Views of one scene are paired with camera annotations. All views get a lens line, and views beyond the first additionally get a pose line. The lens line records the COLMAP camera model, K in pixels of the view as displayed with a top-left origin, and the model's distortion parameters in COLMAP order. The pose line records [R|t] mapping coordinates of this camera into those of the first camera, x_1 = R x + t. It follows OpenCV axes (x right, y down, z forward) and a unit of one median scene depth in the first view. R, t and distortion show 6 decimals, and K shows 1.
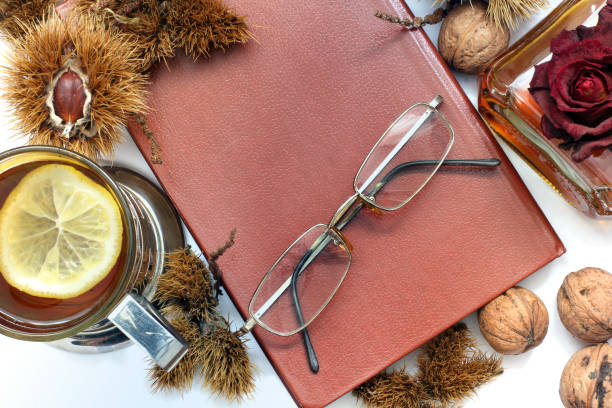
lens RADIAL K [[1549.0, 0, 306.0], [0, 1549.0, 204.0], [0, 0, 1]] dist [-0.163102, -0.621718]
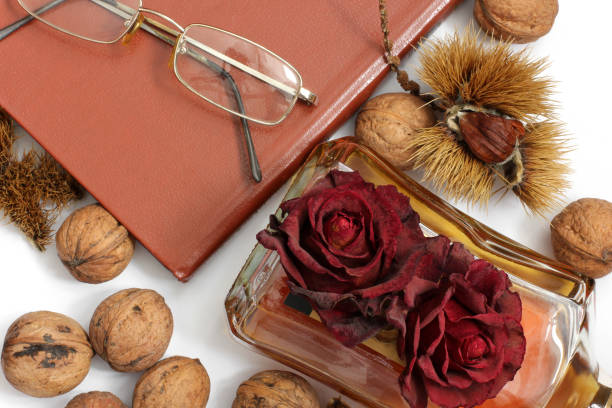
lens RADIAL K [[1549.0, 0, 306.0], [0, 1549.0, 204.0], [0, 0, 1]] dist [-0.163102, -0.621718]
pose [[0.236600, 0.967549, -0.088710, 0.223261], [-0.969334, 0.241302, 0.046526, -0.091659], [0.066422, 0.074981, 0.994970, 0.115881]]
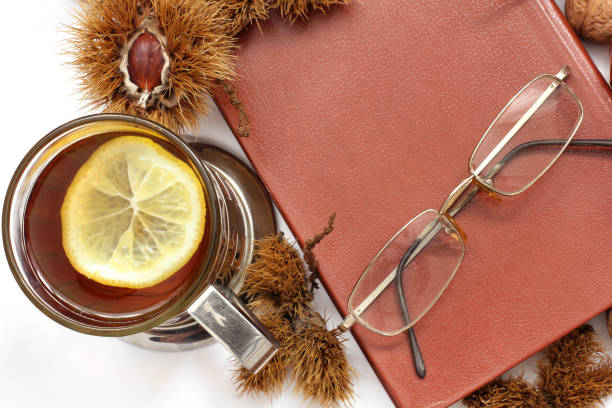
lens RADIAL K [[1561.5, 0, 306.0], [0, 1561.5, 204.0], [0, 0, 1]] dist [-0.198473, -0.120950]
pose [[0.997889, 0.015326, -0.063105, -0.005386], [-0.015328, 0.999882, 0.000446, 0.010269], [0.063104, 0.000522, 0.998007, 0.107636]]
